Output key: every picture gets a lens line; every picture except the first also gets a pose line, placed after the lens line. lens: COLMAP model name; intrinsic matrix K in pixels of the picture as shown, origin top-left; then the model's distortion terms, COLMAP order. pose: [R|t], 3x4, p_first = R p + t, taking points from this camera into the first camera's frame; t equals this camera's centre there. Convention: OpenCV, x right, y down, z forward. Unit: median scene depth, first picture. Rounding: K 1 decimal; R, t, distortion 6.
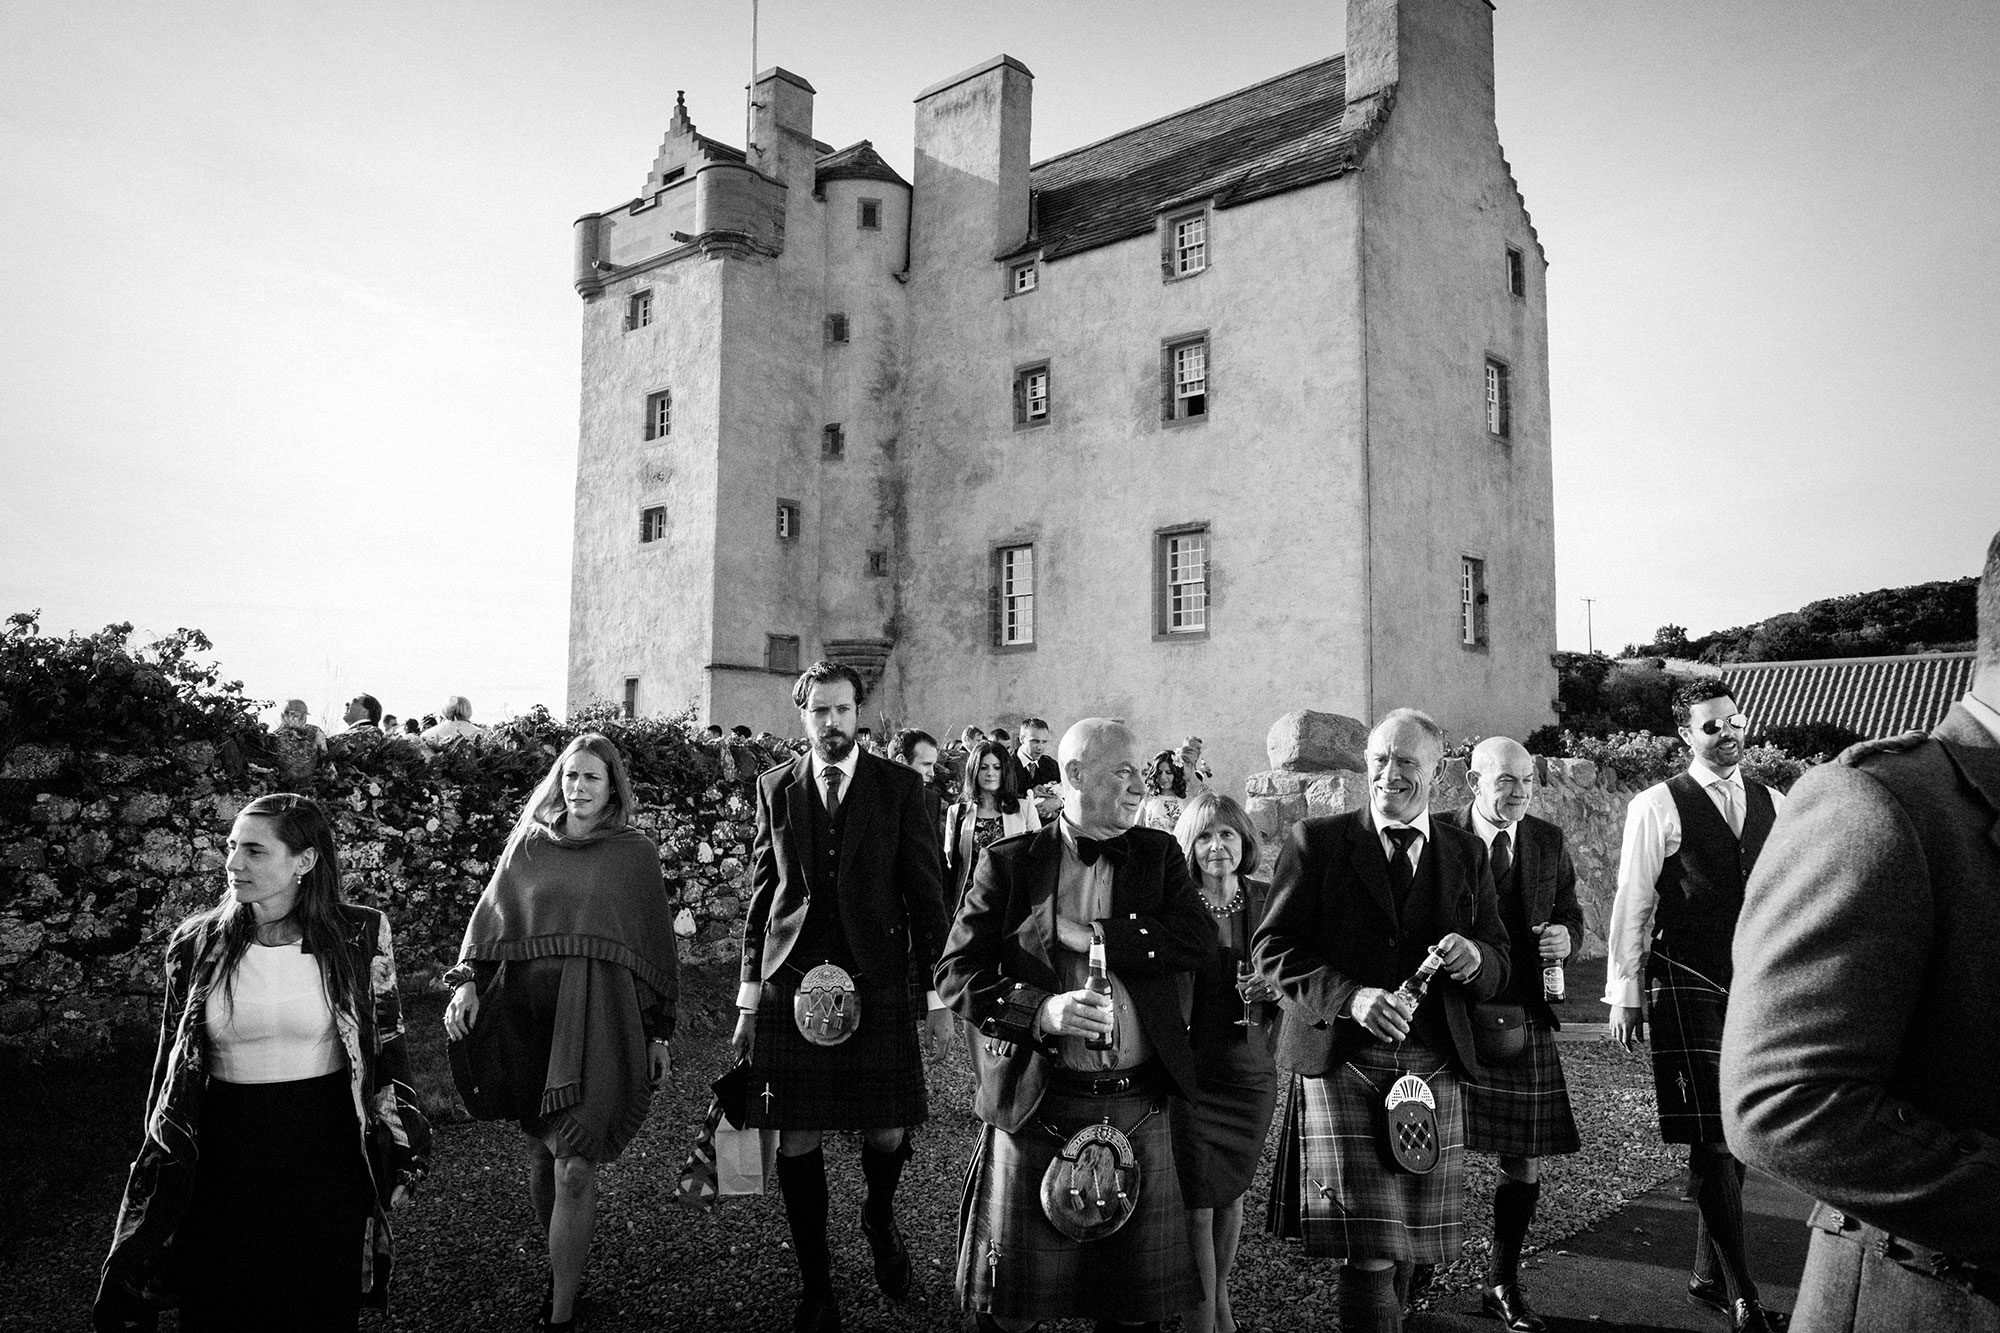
lens RADIAL K [[1683.7, 0, 1000.0], [0, 1683.7, 666.5], [0, 0, 1]] dist [-0.003081, 0.000104]
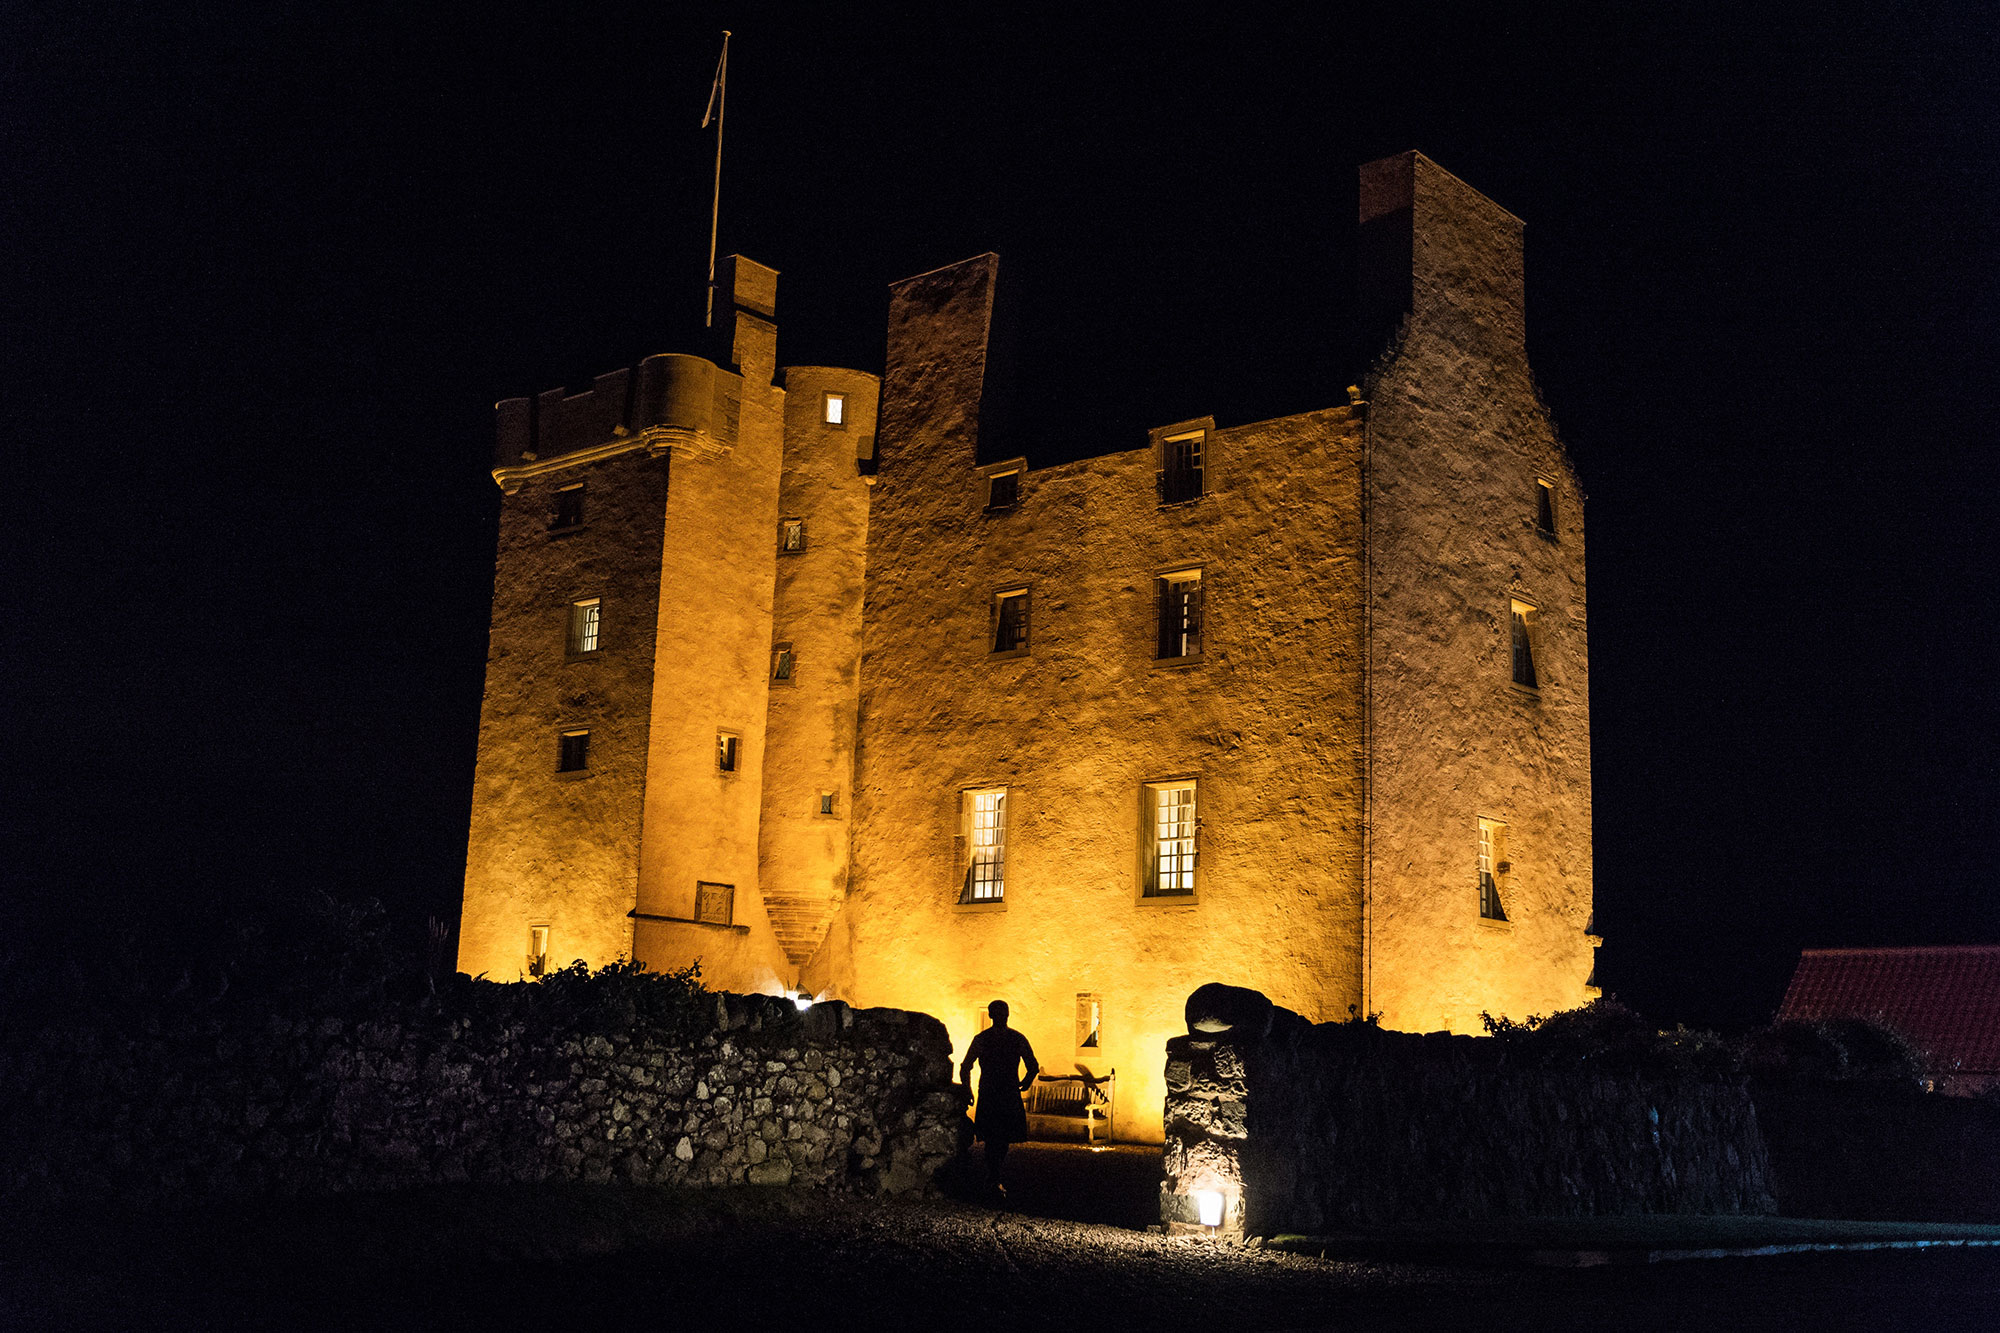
lens RADIAL K [[2234.8, 0, 1000.0], [0, 2234.8, 666.5], [0, 0, 1]] dist [-0.024578, -0.010094]
pose [[0.999534, 0.028804, 0.010123, 0.008109], [-0.027474, 0.993193, -0.113193, -0.013772], [-0.013315, 0.112862, 0.993521, -0.649802]]
